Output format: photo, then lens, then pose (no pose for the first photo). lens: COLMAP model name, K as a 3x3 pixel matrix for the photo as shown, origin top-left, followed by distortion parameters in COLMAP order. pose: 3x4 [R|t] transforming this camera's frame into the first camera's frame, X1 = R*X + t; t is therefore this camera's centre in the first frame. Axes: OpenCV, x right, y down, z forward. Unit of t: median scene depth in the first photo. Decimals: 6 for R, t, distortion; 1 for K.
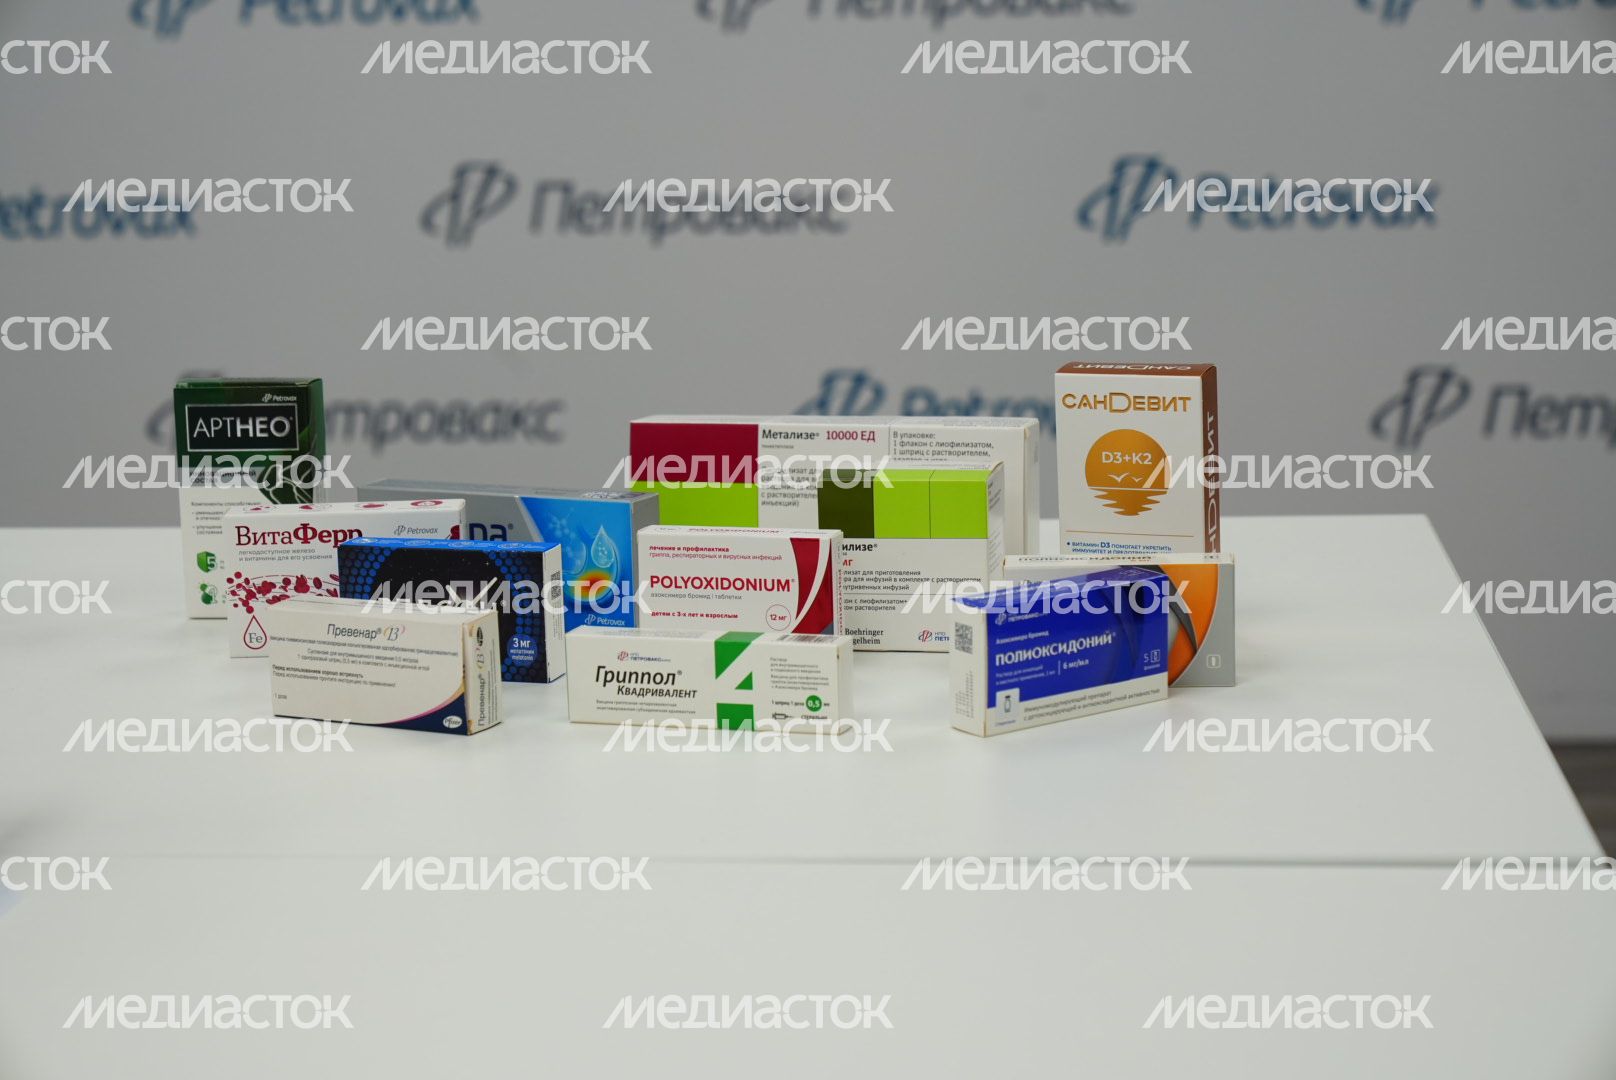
lens RADIAL K [[3240.4, 0, 807.9], [0, 3240.4, 541.8], [0, 0, 1]] dist [-0.040439, 0.000000]
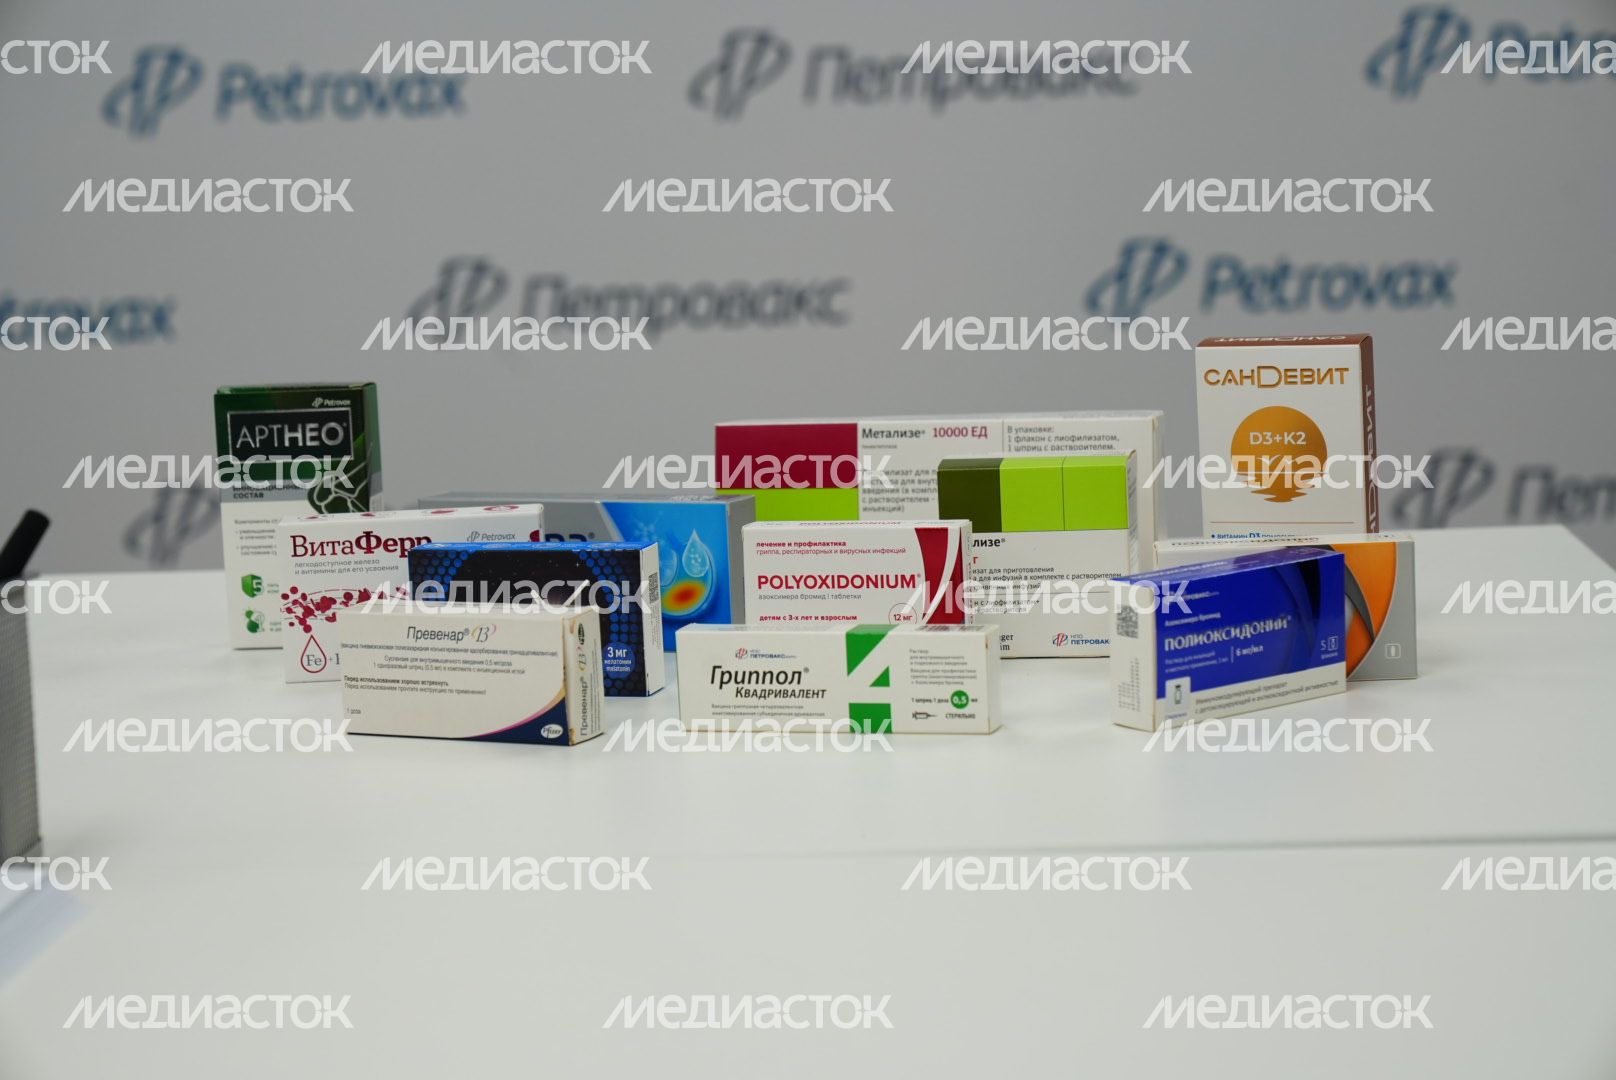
lens RADIAL K [[3240.4, 0, 808.2], [0, 3240.4, 538.4], [0, 0, 1]] dist [-0.040439, 0.000000]
pose [[0.999625, -0.020224, 0.018444, -0.050684], [0.021129, 0.998515, -0.050216, 0.045304], [-0.017401, 0.050586, 0.998568, 0.099931]]
